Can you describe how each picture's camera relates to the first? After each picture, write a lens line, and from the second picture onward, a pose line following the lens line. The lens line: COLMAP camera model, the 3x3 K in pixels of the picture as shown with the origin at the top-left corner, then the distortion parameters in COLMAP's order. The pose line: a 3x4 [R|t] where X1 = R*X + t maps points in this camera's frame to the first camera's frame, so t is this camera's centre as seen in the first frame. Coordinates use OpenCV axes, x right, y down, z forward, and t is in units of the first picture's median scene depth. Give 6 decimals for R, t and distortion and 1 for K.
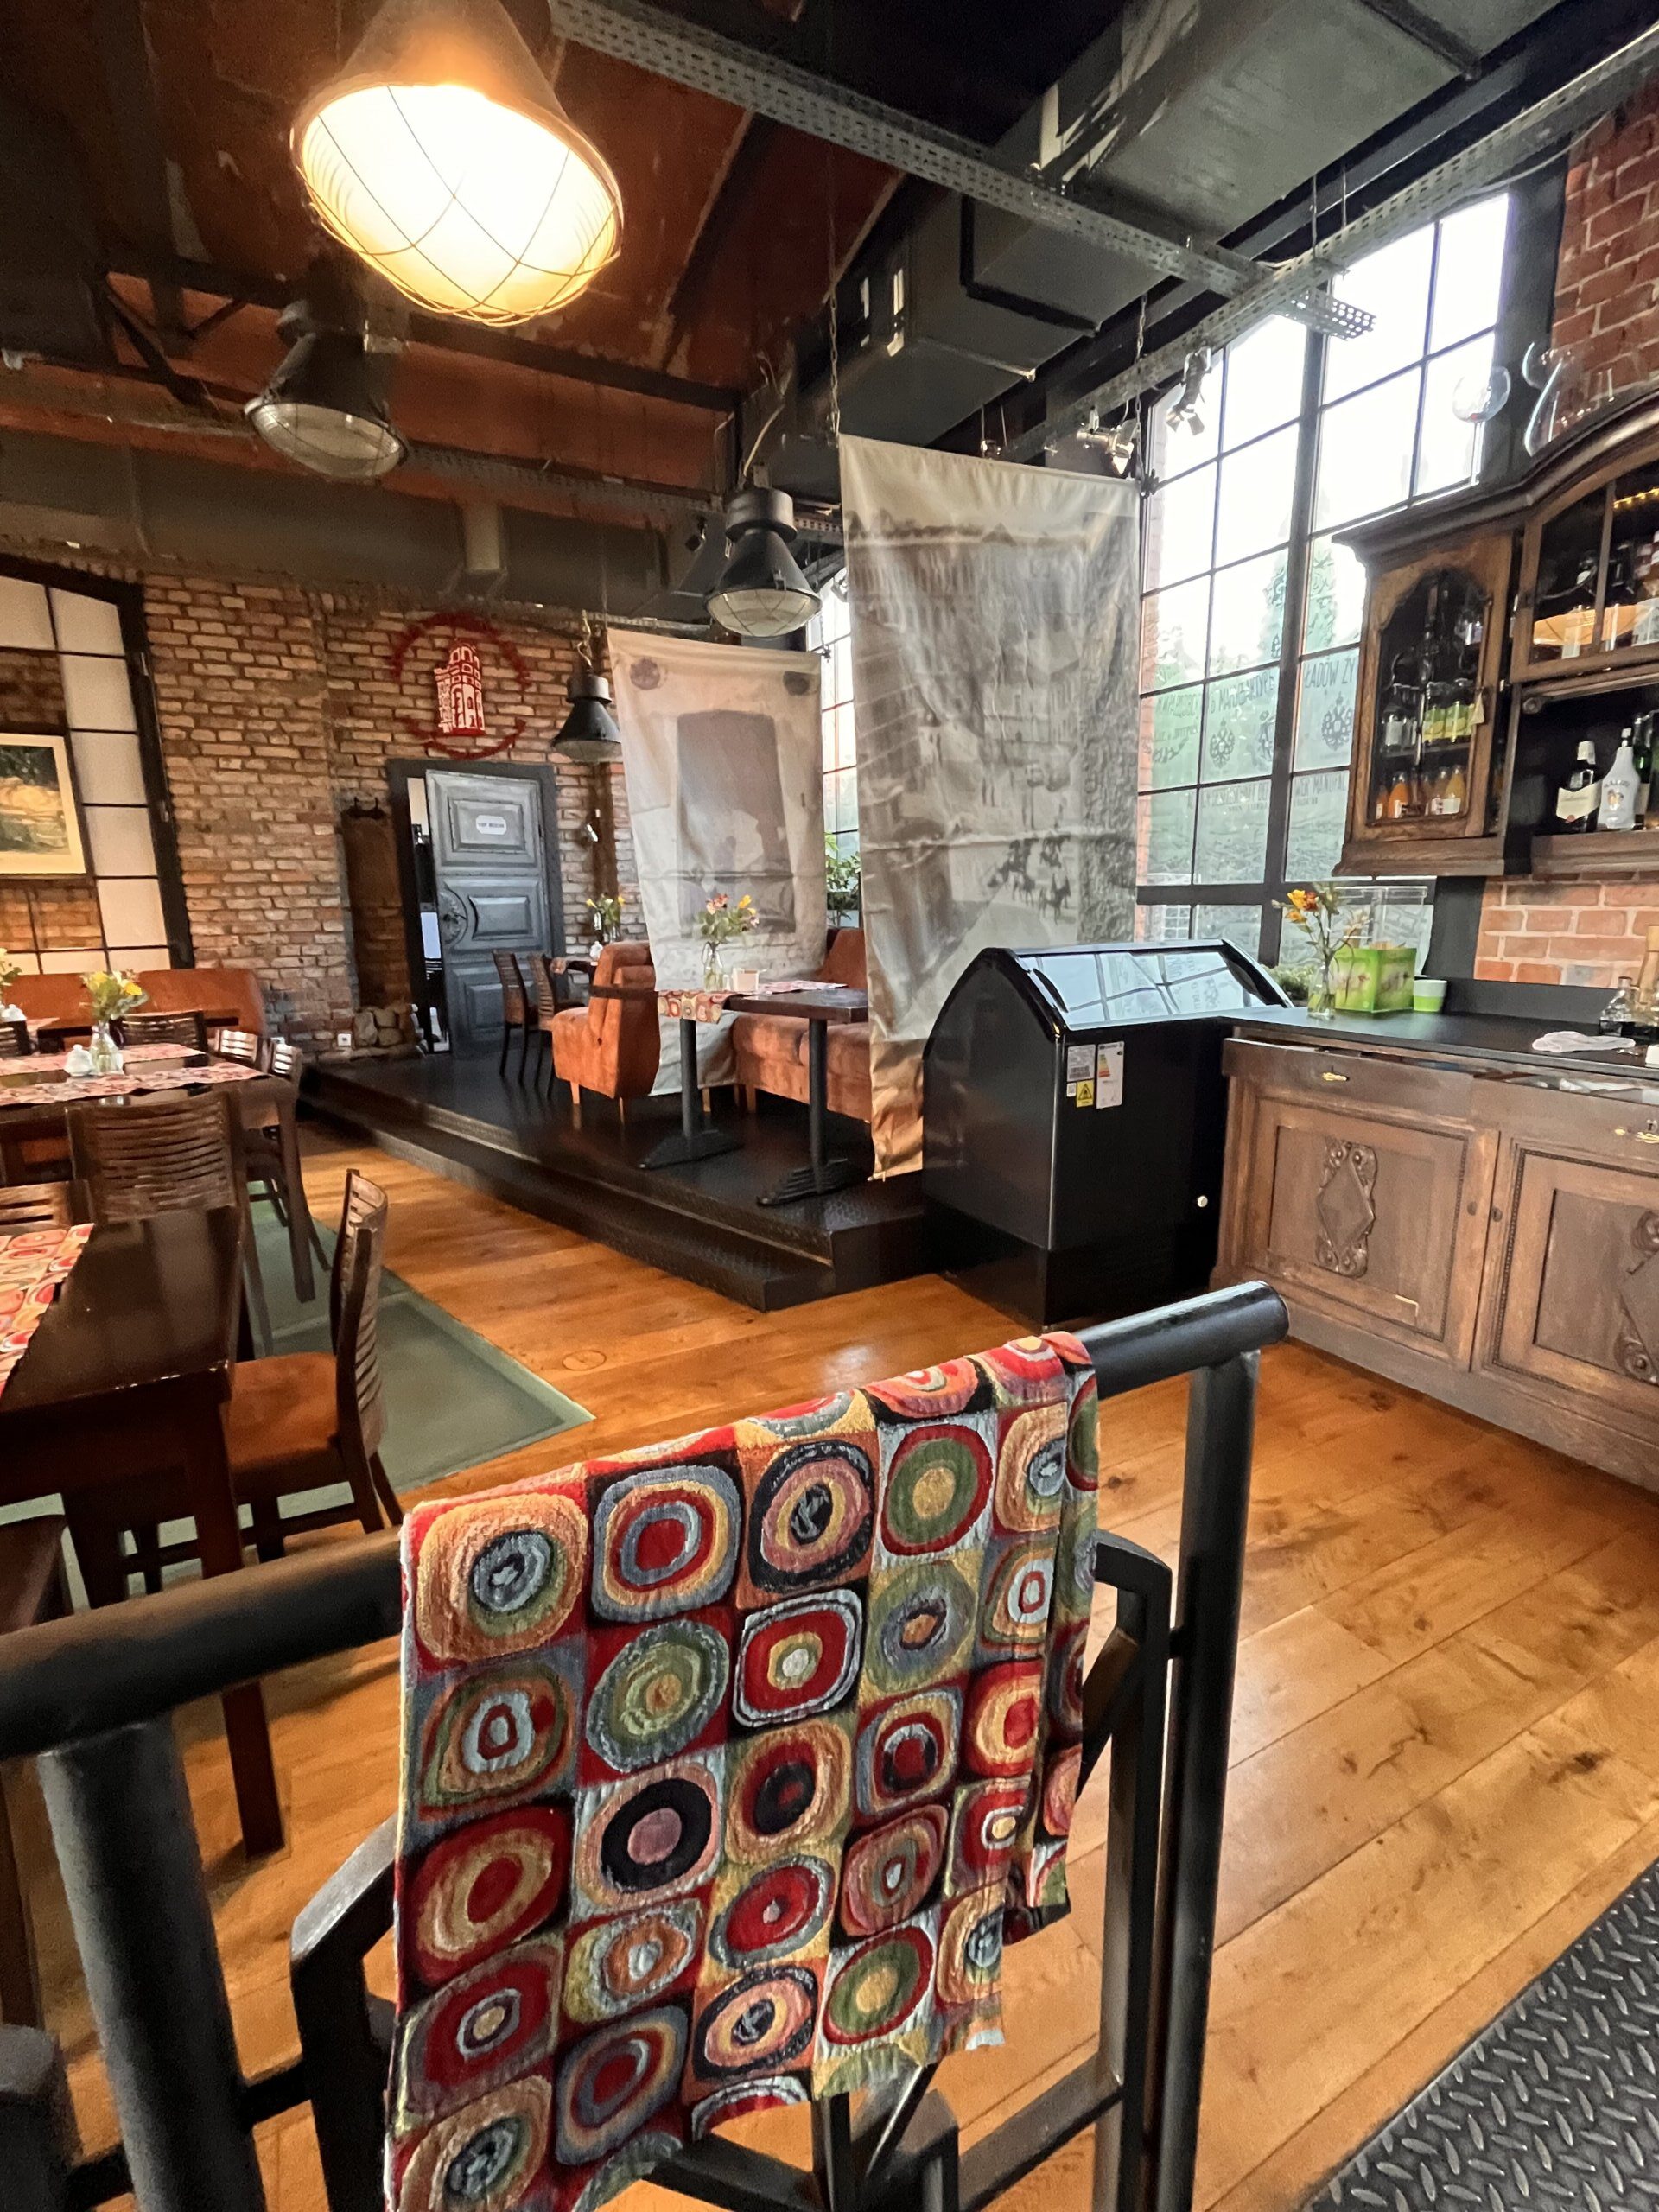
lens RADIAL K [[990.5, 0, 820.9], [0, 990.5, 1106.8], [0, 0, 1]] dist [0.000569, -0.004543]
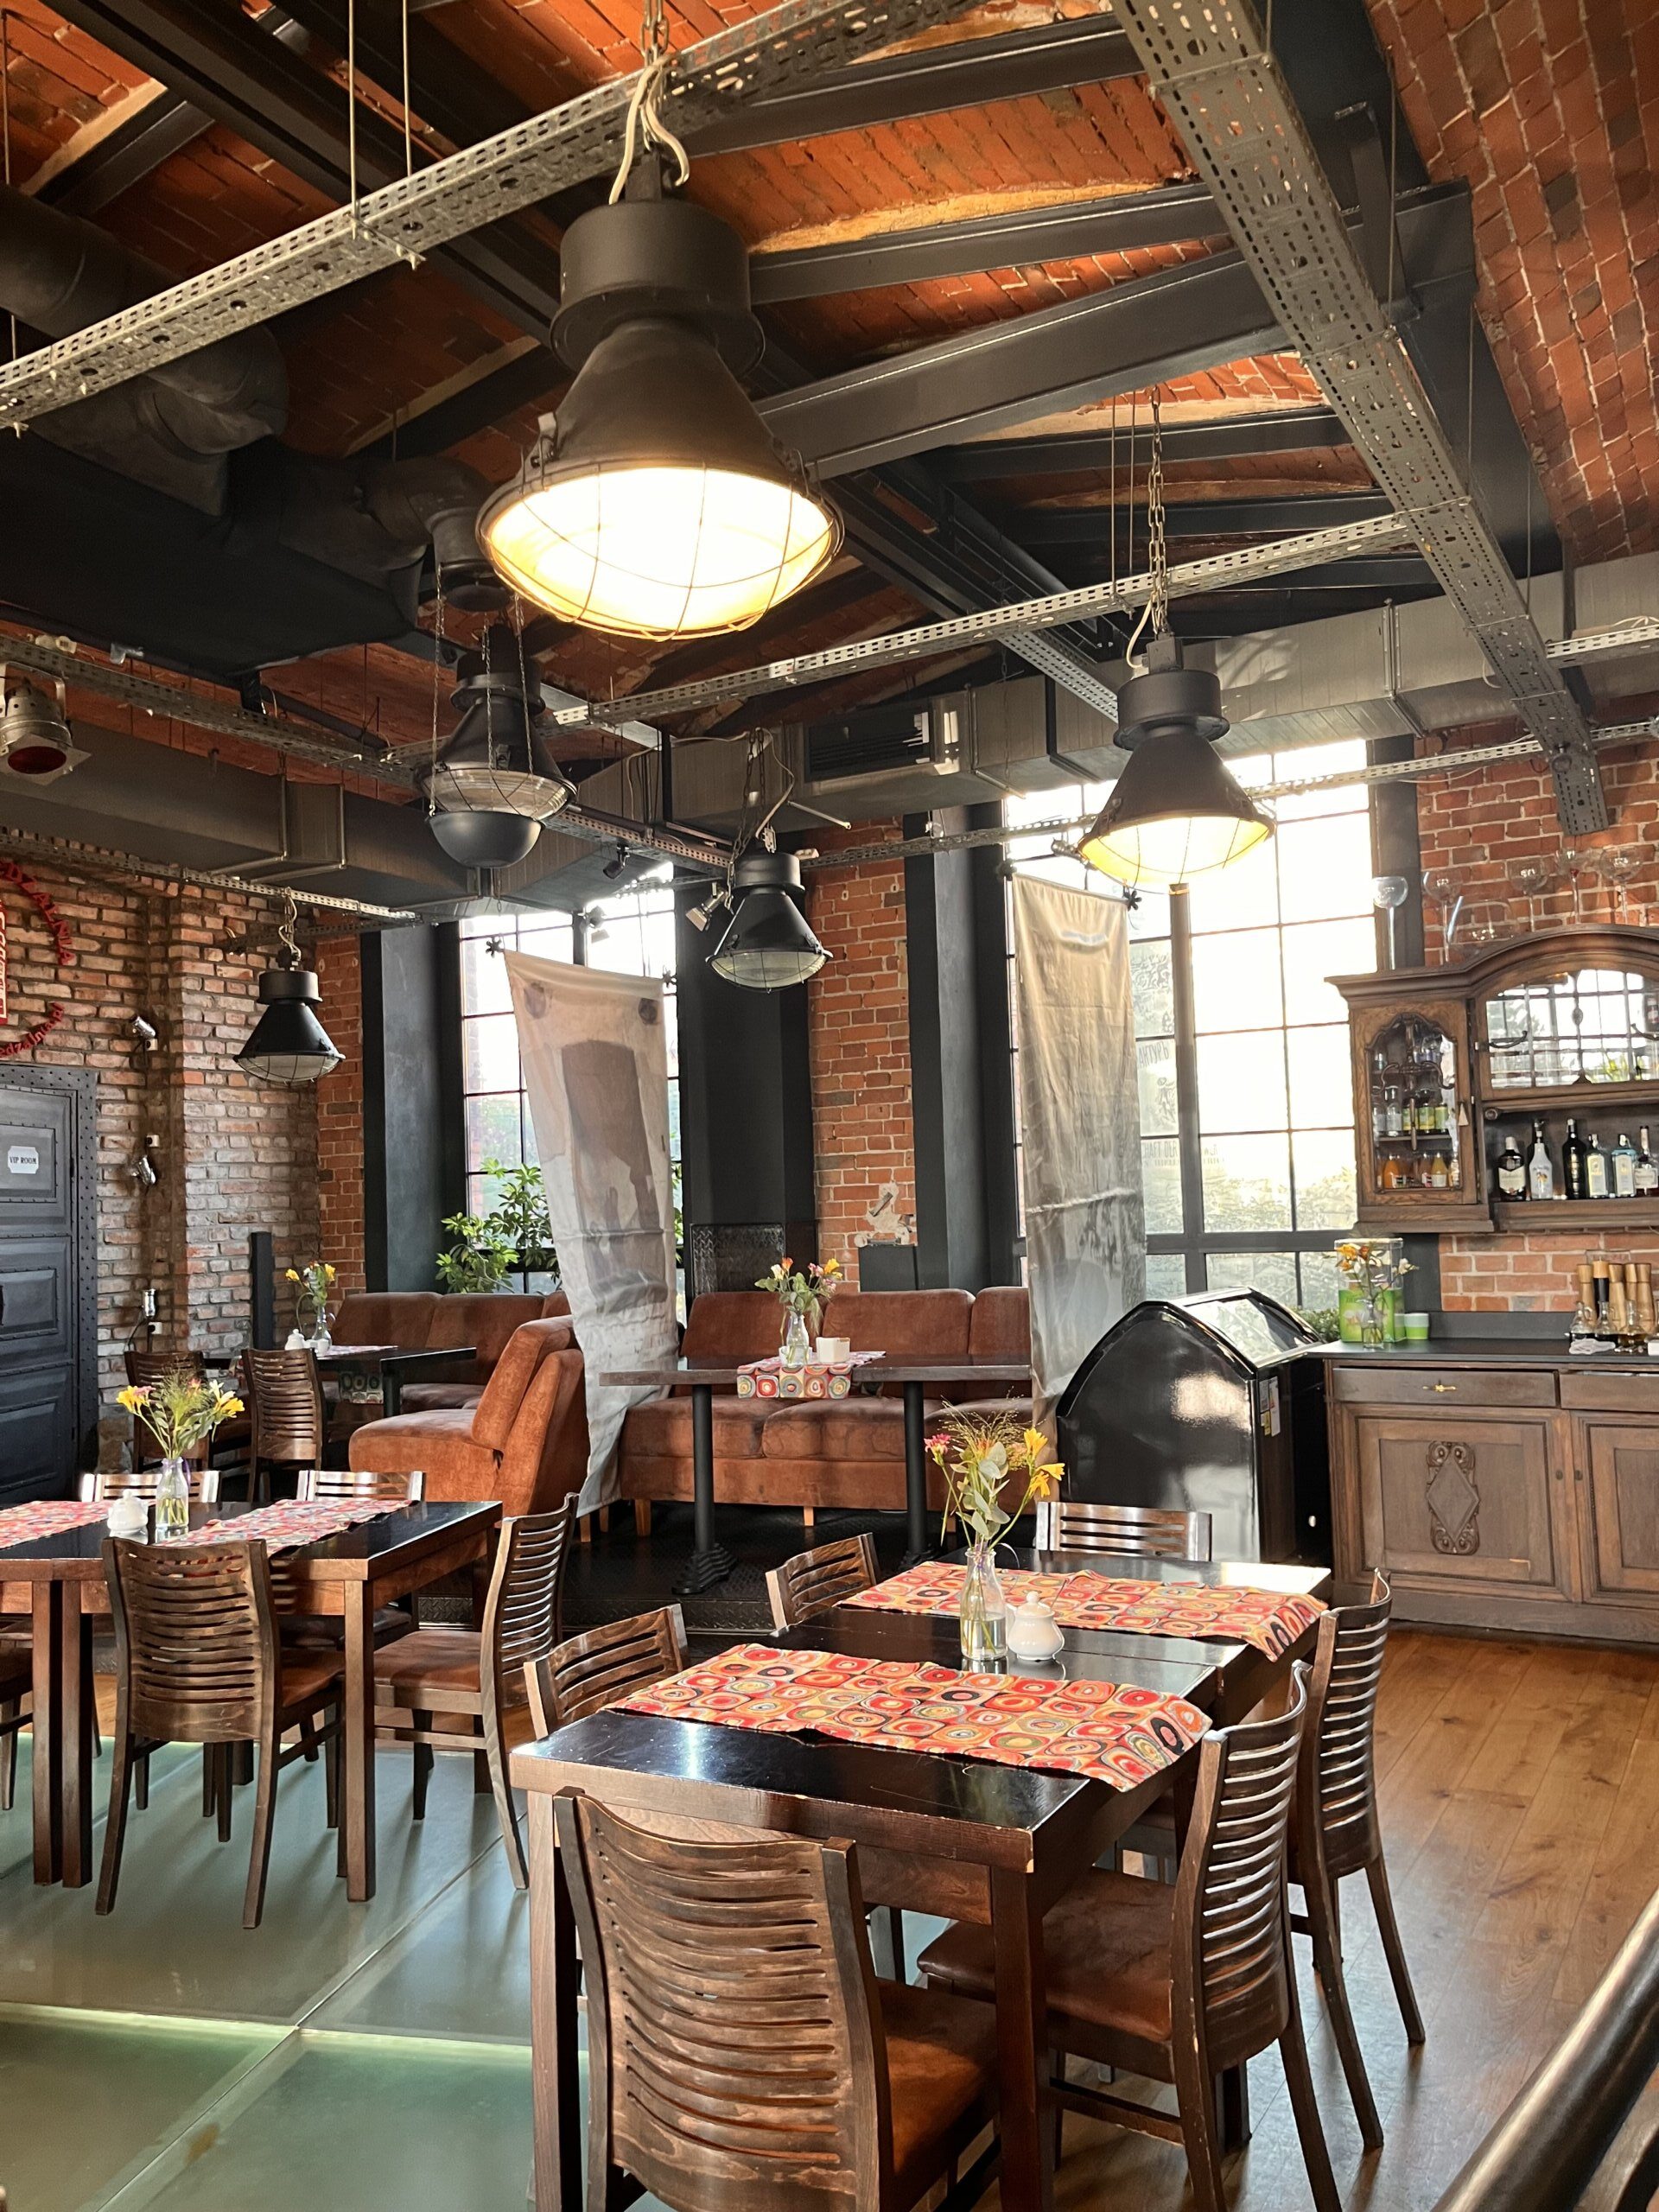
lens RADIAL K [[1711.7, 0, 829.5], [0, 1711.7, 1106.0], [0, 0, 1]] dist [0.060052, -0.082378]
pose [[0.847749, 0.020007, 0.530020, -0.560964], [0.130072, 0.960932, -0.244318, 0.025265], [-0.514201, 0.276062, 0.812027, -0.210141]]
